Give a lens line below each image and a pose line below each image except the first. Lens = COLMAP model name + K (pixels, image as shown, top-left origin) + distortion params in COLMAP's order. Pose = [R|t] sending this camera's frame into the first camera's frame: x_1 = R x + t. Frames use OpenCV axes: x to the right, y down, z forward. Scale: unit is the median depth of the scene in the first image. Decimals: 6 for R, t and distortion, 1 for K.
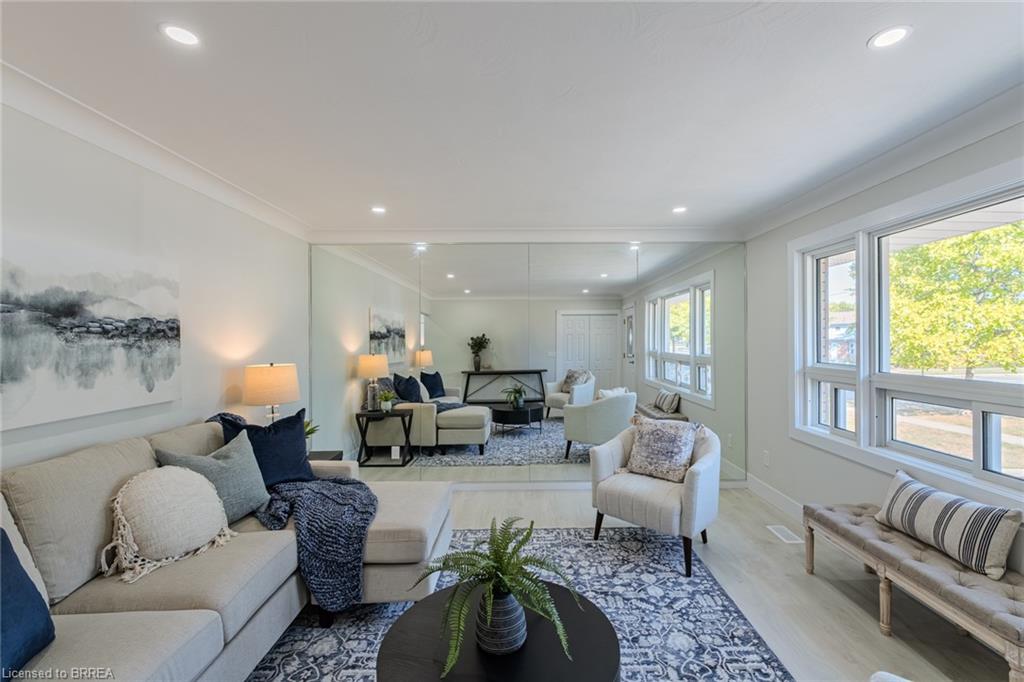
lens RADIAL K [[454.7, 0, 515.3], [0, 454.7, 338.2], [0, 0, 1]] dist [-0.003590, -0.003646]
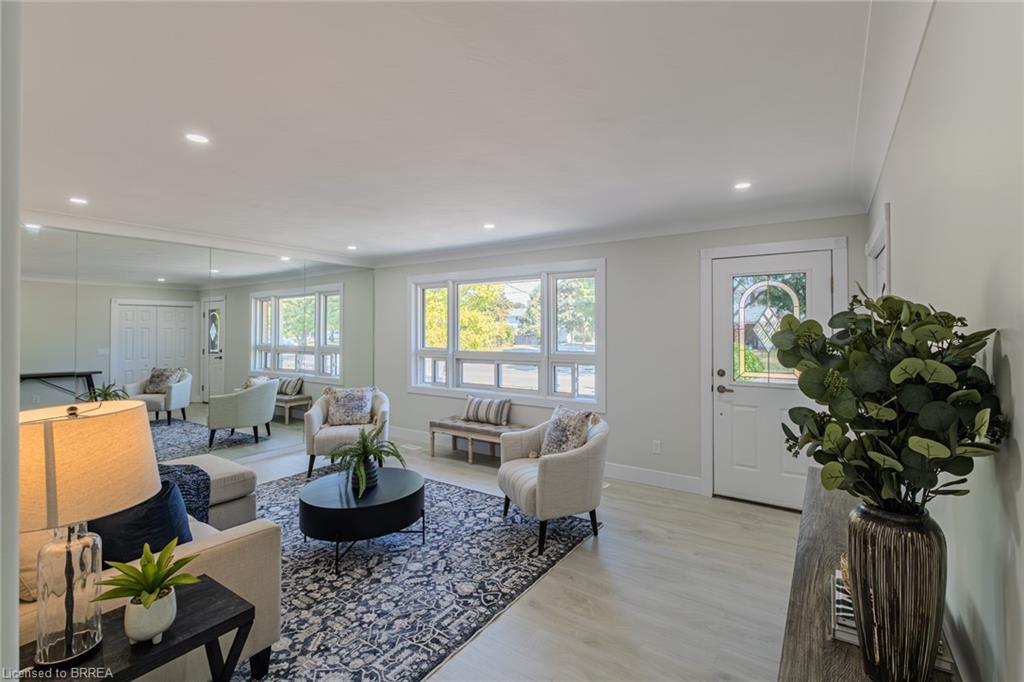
lens RADIAL K [[454.7, 0, 511.8], [0, 454.7, 333.7], [0, 0, 1]] dist [-0.003590, -0.003646]
pose [[0.585477, -0.004346, 0.810678, -0.598403], [-0.001001, 0.999981, 0.006084, -0.011028], [-0.810689, -0.004373, 0.585461, -0.332266]]
